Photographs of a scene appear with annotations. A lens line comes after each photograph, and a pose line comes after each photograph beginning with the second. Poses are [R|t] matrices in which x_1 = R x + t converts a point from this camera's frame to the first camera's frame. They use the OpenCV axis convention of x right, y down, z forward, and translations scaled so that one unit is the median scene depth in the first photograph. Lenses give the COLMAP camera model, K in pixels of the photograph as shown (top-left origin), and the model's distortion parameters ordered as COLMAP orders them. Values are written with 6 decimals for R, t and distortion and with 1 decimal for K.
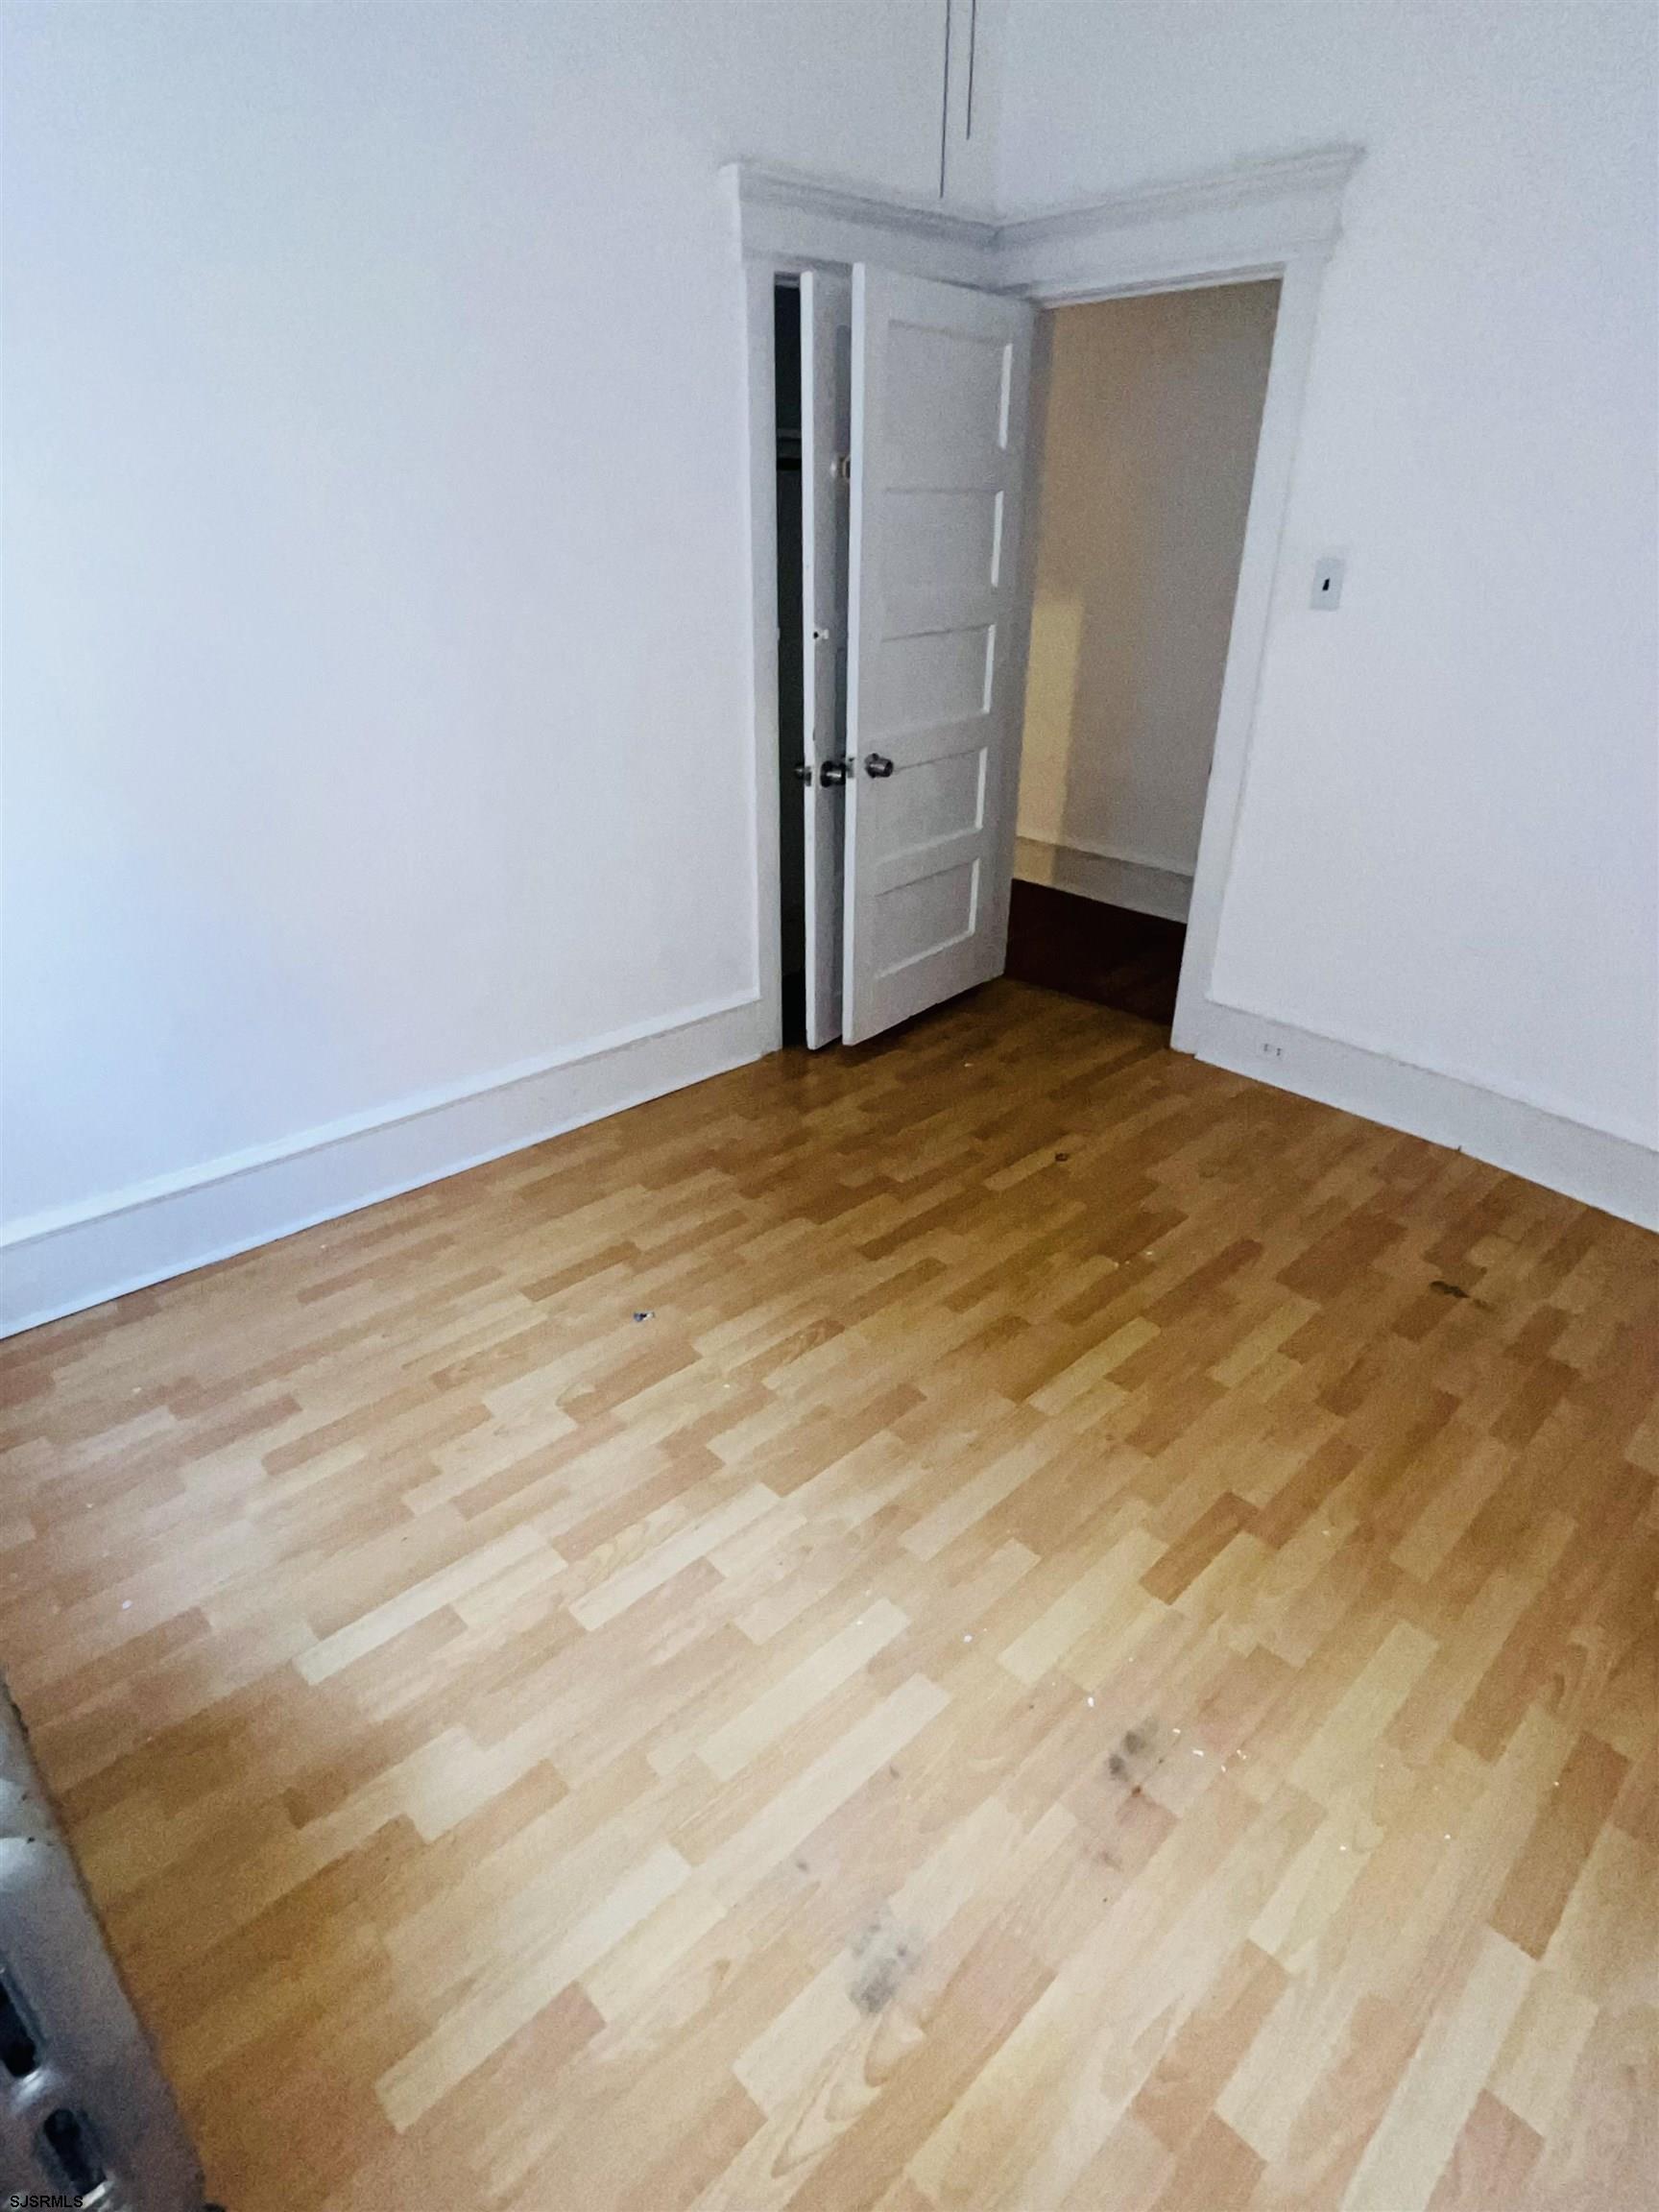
lens RADIAL K [[1187.3, 0, 834.3], [0, 1187.3, 1103.5], [0, 0, 1]] dist [0.003899, -0.000472]
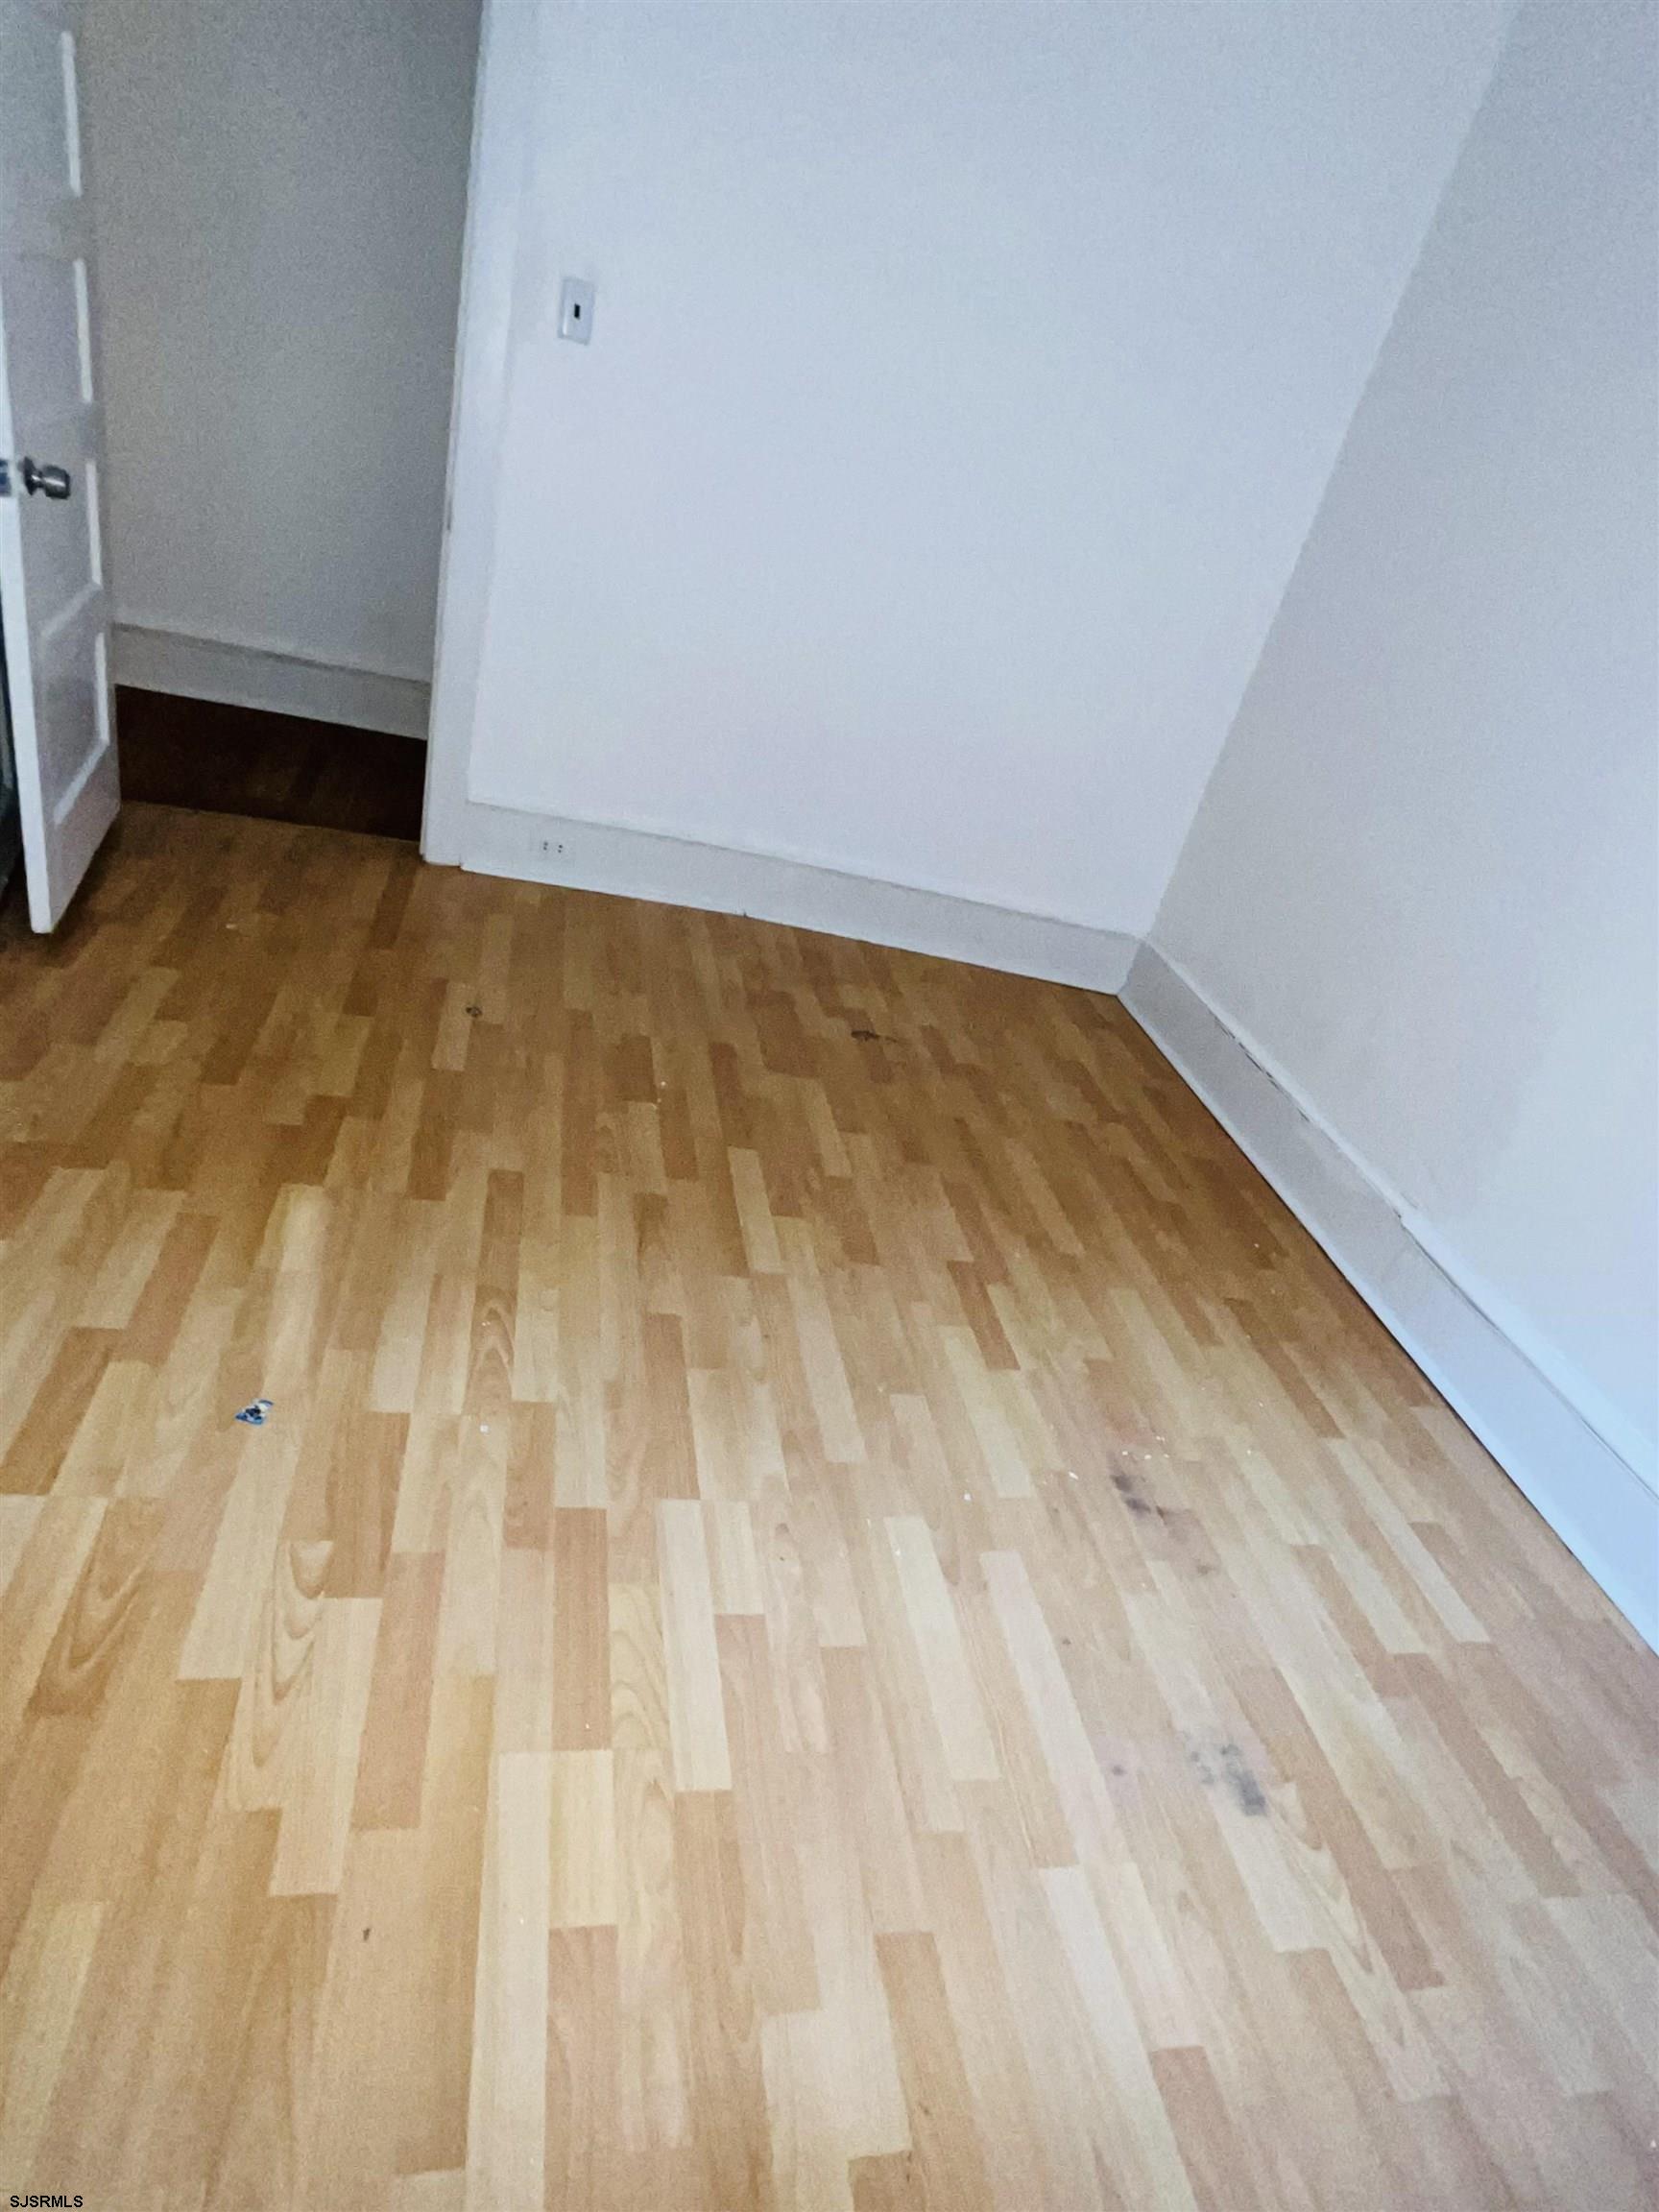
lens RADIAL K [[1191.8, 0, 829.5], [0, 1191.8, 1106.0], [0, 0, 1]] dist [-0.000854, -0.001271]
pose [[0.540748, -0.310716, 0.781695, -0.479745], [0.161084, 0.950331, 0.266315, -0.102188], [-0.825617, -0.018091, 0.563940, 0.434662]]
